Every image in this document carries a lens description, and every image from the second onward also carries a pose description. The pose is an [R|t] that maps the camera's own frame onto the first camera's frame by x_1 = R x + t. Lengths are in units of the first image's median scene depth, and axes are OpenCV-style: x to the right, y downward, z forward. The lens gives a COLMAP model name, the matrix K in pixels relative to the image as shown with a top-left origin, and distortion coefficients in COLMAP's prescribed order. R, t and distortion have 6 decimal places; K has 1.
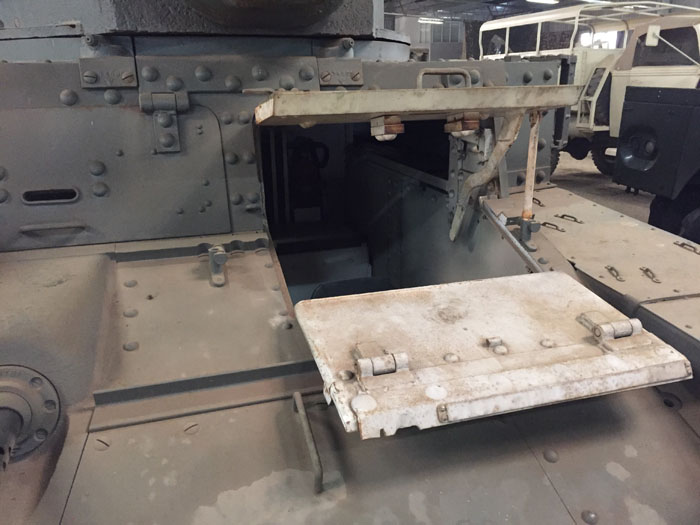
lens RADIAL K [[606.5, 0, 349.1], [0, 606.5, 262.0], [0, 0, 1]] dist [0.069506, -0.075539]
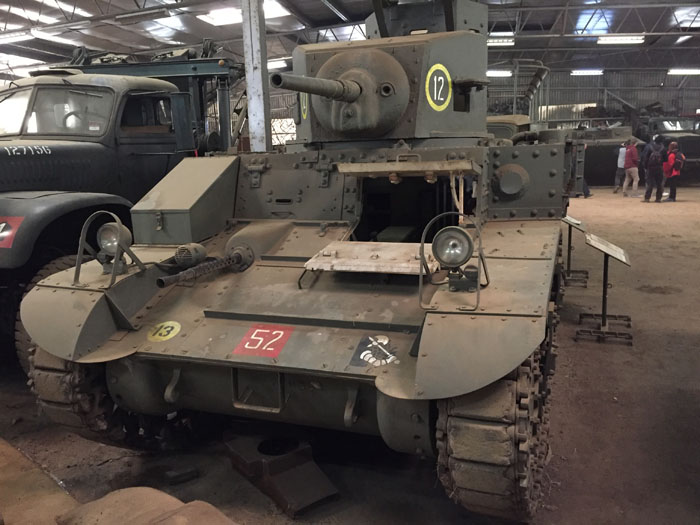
lens RADIAL K [[606.5, 0, 352.4], [0, 606.5, 259.8], [0, 0, 1]] dist [0.069506, -0.075539]
pose [[0.789692, 0.095425, -0.606037, 1.366126], [-0.161966, 0.985211, -0.055920, 0.241699], [0.591738, 0.142317, 0.793468, -0.892115]]
